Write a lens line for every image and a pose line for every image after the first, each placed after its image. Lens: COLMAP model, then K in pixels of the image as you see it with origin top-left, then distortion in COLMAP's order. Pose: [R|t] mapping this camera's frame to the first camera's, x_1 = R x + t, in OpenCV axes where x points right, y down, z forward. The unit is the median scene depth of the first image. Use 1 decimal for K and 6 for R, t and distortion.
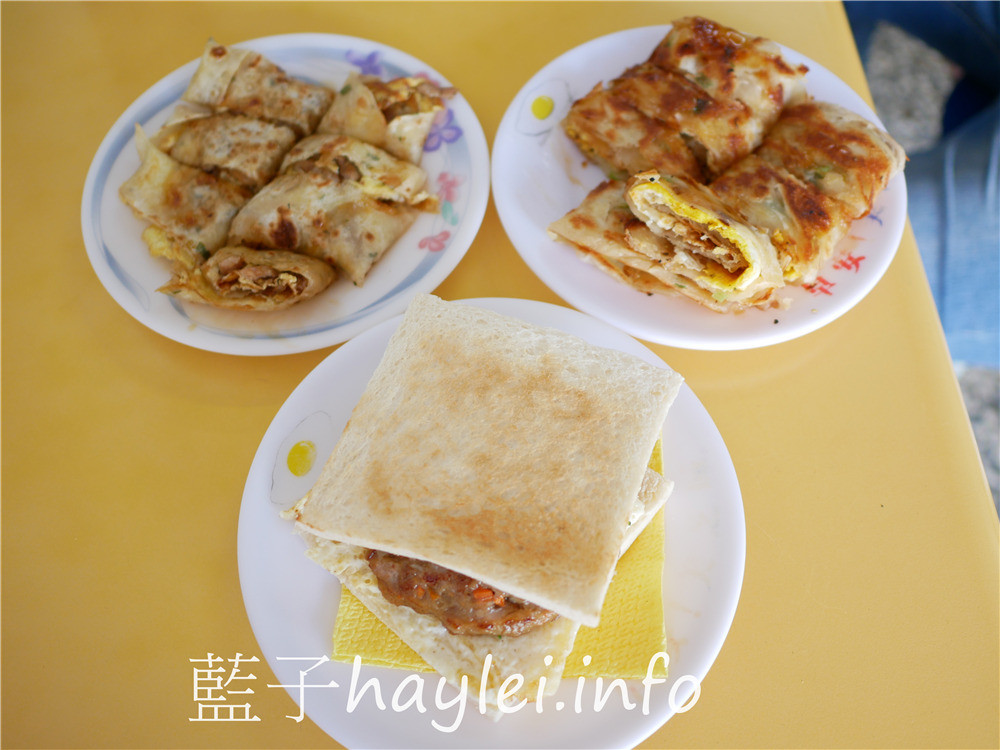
lens RADIAL K [[845.4, 0, 500.0], [0, 845.4, 375.0], [0, 0, 1]] dist [-0.010539, -0.003911]
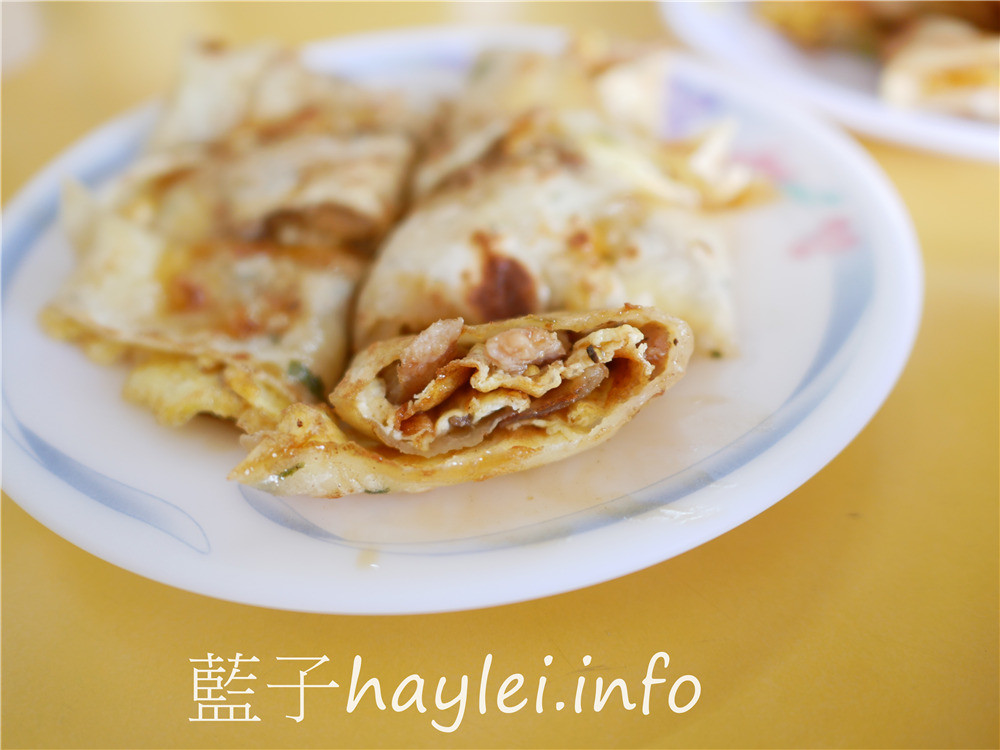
lens RADIAL K [[845.4, 0, 500.0], [0, 845.4, 375.0], [0, 0, 1]] dist [-0.010539, -0.003911]
pose [[0.949713, -0.238185, 0.203255, -0.343835], [0.294311, 0.900624, -0.319776, -0.003383], [-0.106891, 0.363516, 0.925435, 0.639973]]
